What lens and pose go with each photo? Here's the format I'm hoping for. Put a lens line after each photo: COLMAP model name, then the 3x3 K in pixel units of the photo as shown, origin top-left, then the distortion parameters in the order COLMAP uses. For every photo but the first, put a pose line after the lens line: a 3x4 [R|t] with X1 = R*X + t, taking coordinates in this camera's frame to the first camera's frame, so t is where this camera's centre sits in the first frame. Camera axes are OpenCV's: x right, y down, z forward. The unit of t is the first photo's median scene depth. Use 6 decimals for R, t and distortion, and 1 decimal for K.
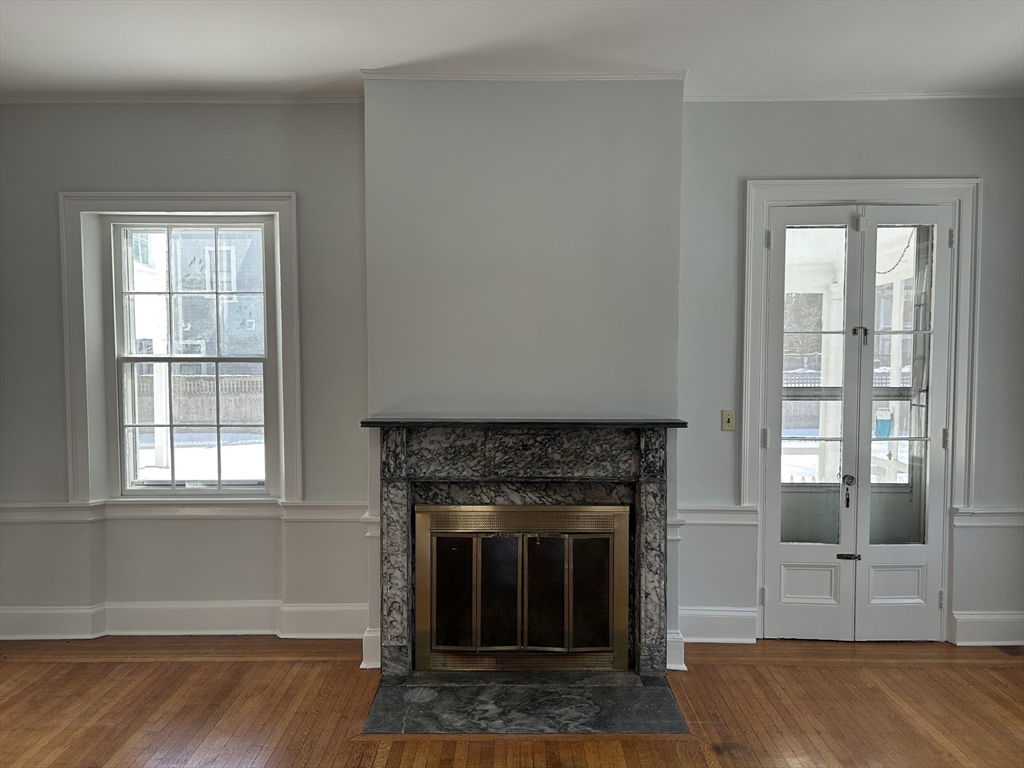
lens RADIAL K [[755.9, 0, 512.0], [0, 755.9, 384.0], [0, 0, 1]] dist [0.003501, 0.000182]
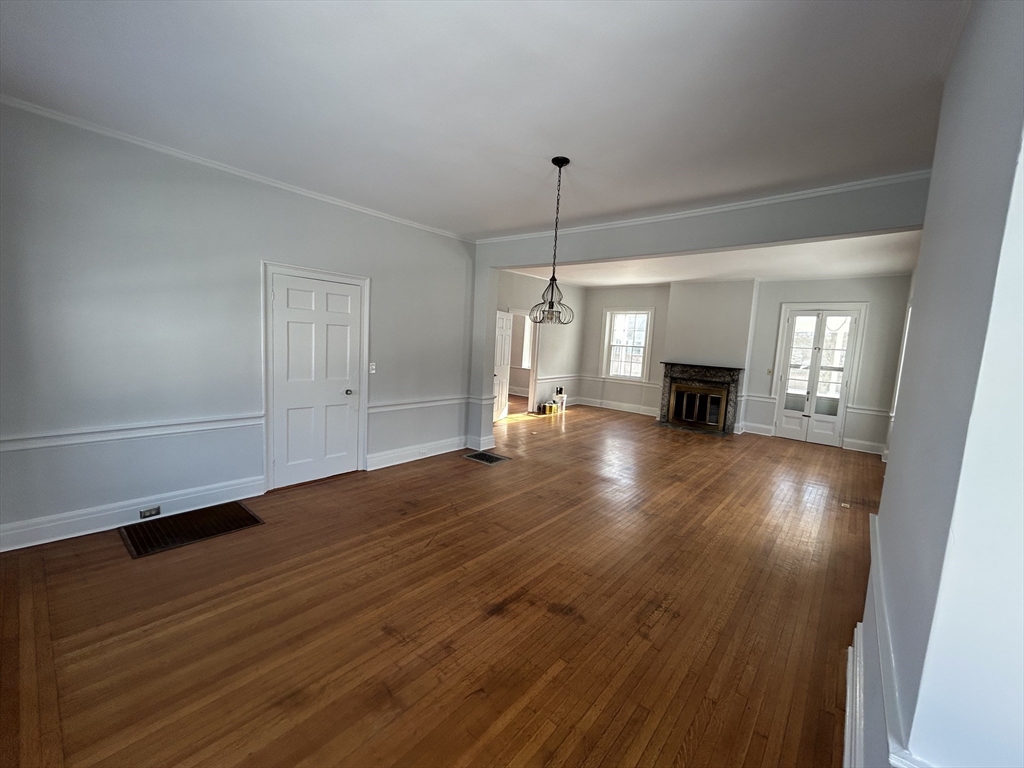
lens RADIAL K [[415.5, 0, 511.4], [0, 415.5, 383.0], [0, 0, 1]] dist [-0.000784, 0.000437]
pose [[0.759259, 0.110657, -0.641312, 0.627001], [-0.080421, 0.993838, 0.076274, 0.049803], [0.645800, -0.006337, 0.763480, -1.251167]]
